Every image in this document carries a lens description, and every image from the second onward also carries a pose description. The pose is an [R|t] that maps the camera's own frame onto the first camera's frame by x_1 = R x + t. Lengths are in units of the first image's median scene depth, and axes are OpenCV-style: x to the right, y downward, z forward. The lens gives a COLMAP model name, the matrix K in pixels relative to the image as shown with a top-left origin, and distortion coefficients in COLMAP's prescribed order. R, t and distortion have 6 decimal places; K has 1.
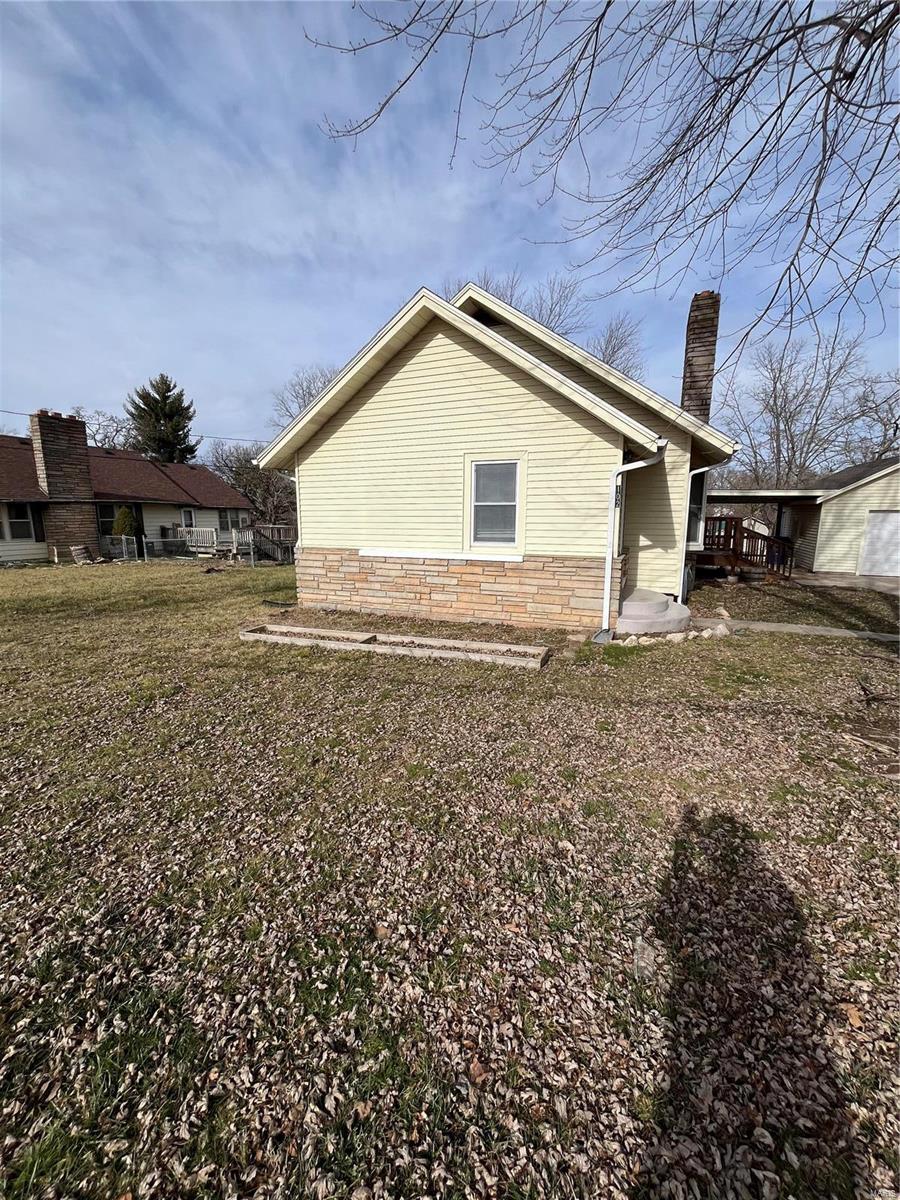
lens RADIAL K [[483.4, 0, 450.0], [0, 483.4, 600.0], [0, 0, 1]] dist [0.000371, -0.000528]
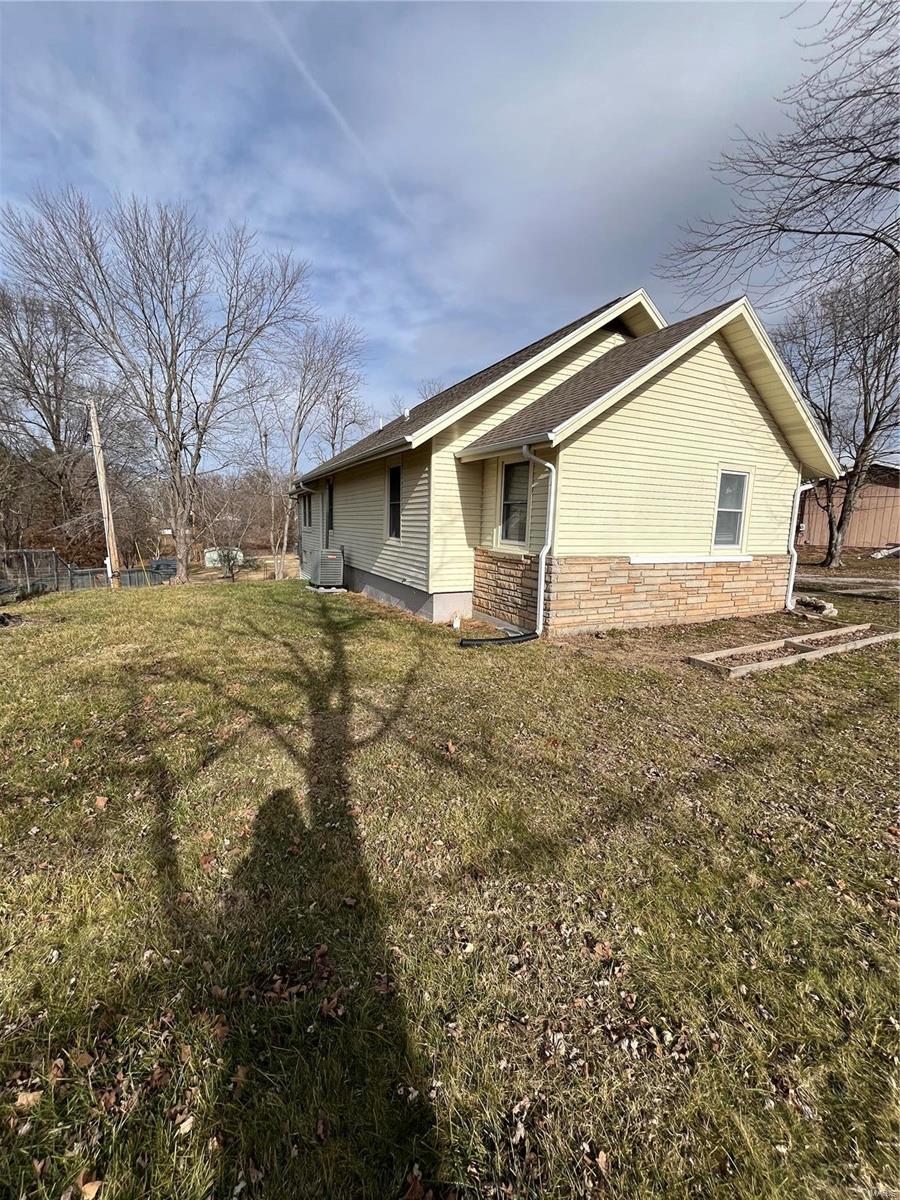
lens RADIAL K [[483.3, 0, 450.0], [0, 483.3, 600.0], [0, 0, 1]] dist [-0.002320, -0.000692]
pose [[0.654533, -0.103766, 0.748878, -1.499248], [0.108035, 0.993208, 0.043197, -0.141827], [-0.748274, 0.052631, 0.661298, 0.962968]]
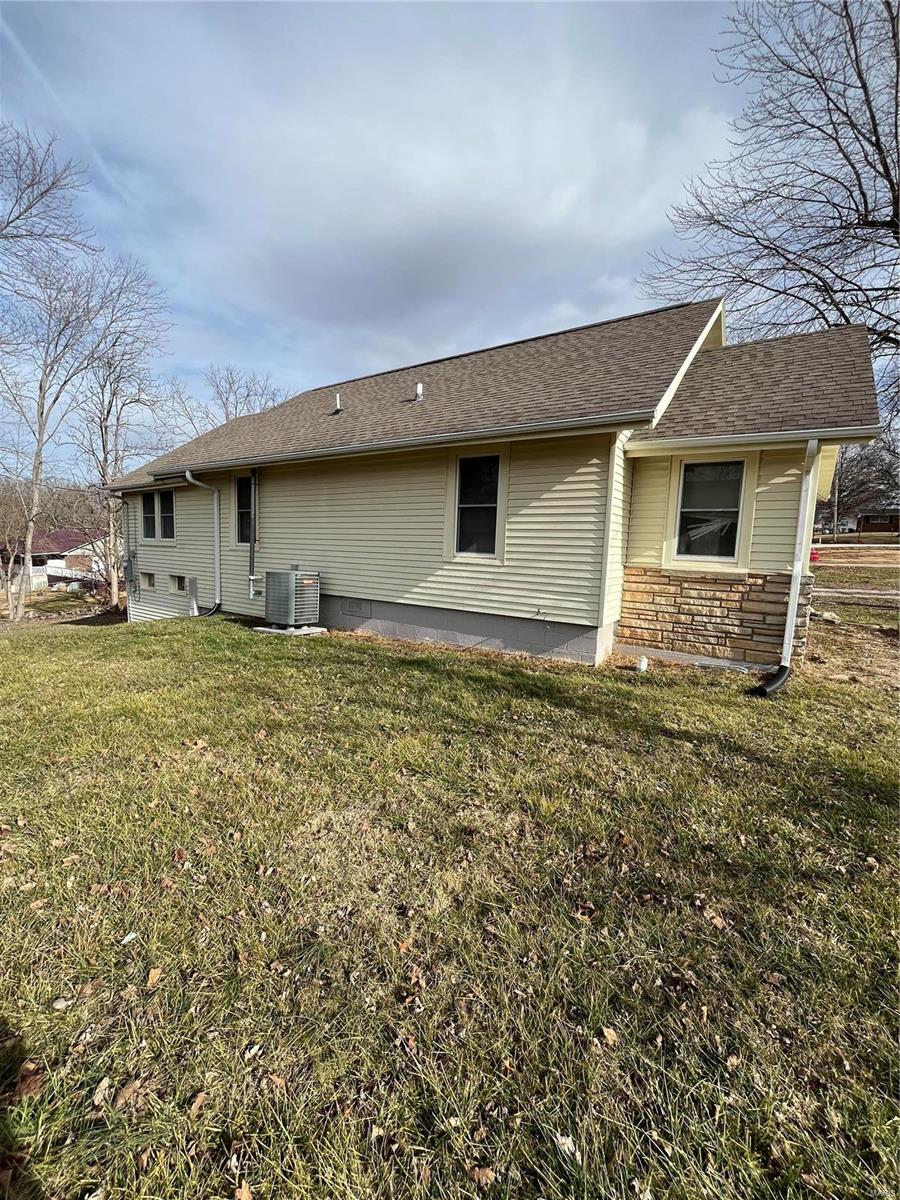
lens RADIAL K [[472.5, 0, 450.0], [0, 472.5, 600.0], [0, 0, 1]] dist [-0.021719, 0.000313]
pose [[0.206538, -0.115084, 0.971647, -1.525951], [0.145376, 0.985646, 0.085841, -0.269603], [-0.967578, 0.123524, 0.220303, 1.807368]]
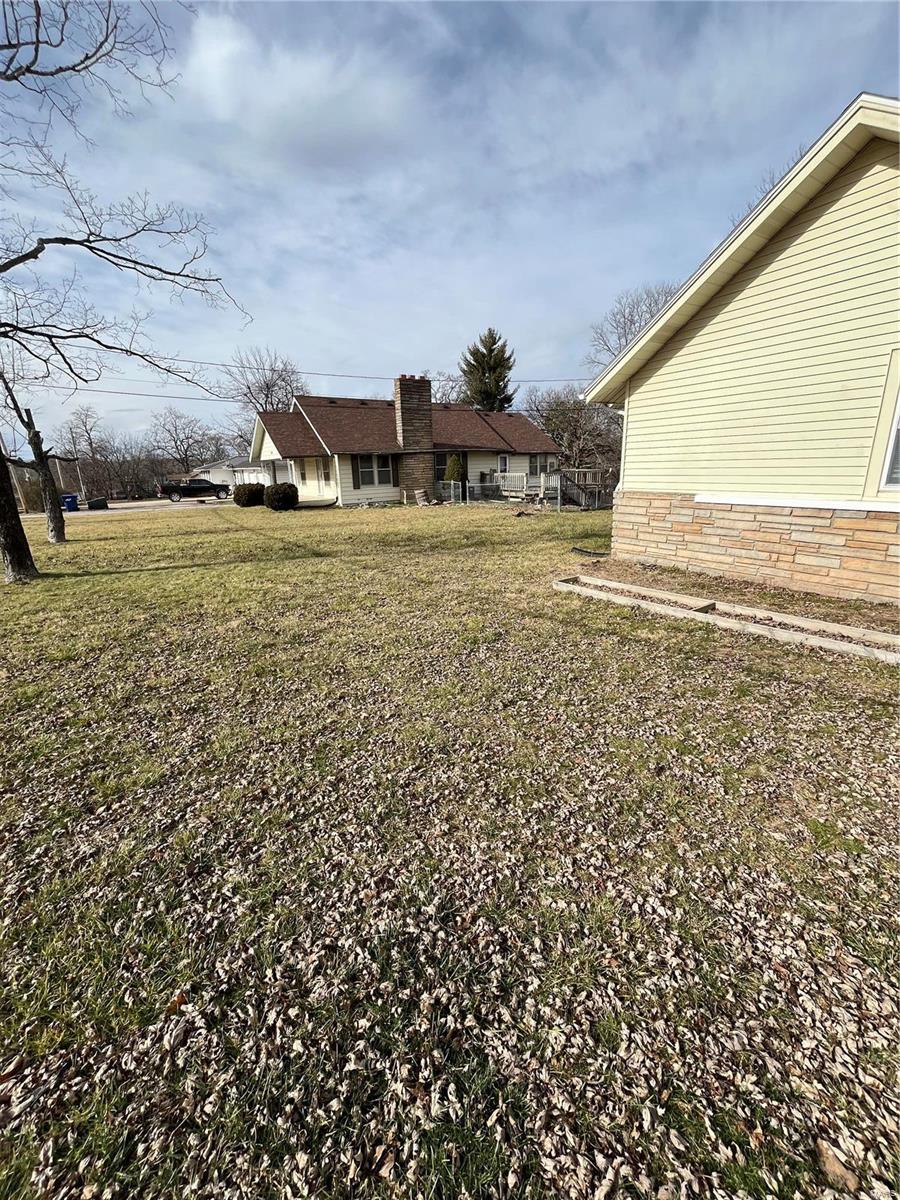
lens RADIAL K [[483.3, 0, 450.0], [0, 483.3, 600.0], [0, 0, 1]] dist [-0.002320, -0.000692]
pose [[0.831153, 0.126332, -0.541502, -0.096698], [-0.066238, 0.989409, 0.129159, -0.006991], [0.552084, -0.071483, 0.830718, 0.106113]]
